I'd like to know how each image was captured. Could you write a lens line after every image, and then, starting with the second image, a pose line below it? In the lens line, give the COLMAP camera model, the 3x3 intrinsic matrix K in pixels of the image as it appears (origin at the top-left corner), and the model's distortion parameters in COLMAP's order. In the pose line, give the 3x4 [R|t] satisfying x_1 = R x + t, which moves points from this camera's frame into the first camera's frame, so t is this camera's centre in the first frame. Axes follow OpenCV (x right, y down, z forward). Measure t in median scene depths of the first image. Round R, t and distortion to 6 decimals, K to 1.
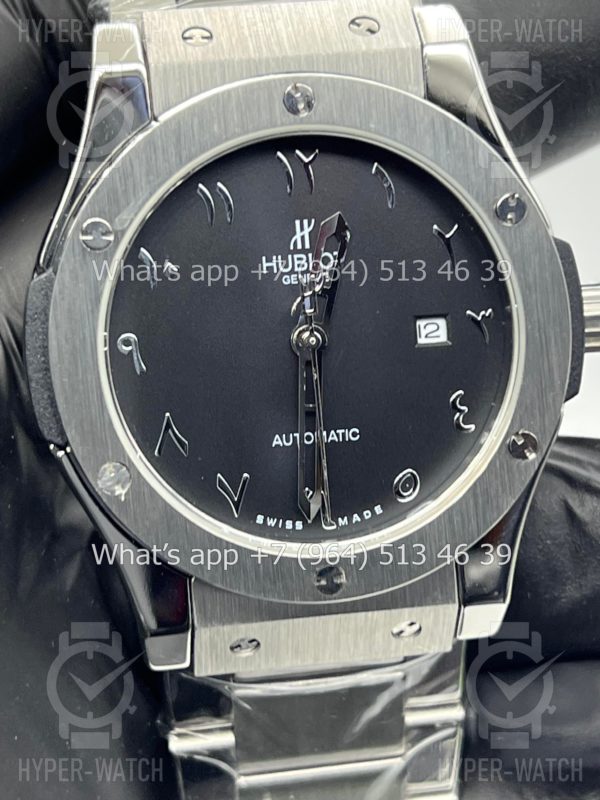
lens RADIAL K [[1880.5, 0, 302.0], [0, 1880.5, 404.1], [0, 0, 1]] dist [0.128641, 0.000000]
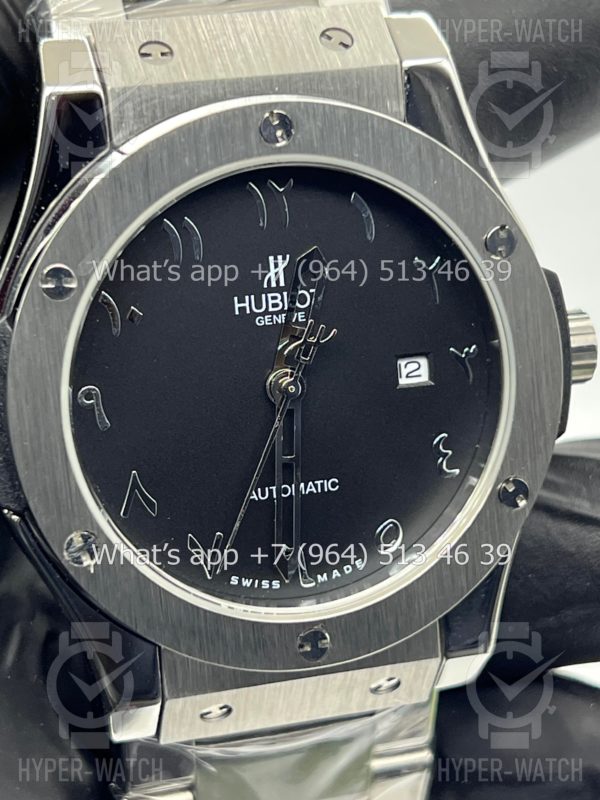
lens RADIAL K [[1880.5, 0, 308.0], [0, 1880.5, 395.6], [0, 0, 1]] dist [0.128641, 0.000000]
pose [[0.991384, -0.024685, 0.128641, -0.103808], [0.016527, 0.997807, 0.064100, -0.088167], [-0.129941, -0.061421, 0.989618, 0.088558]]
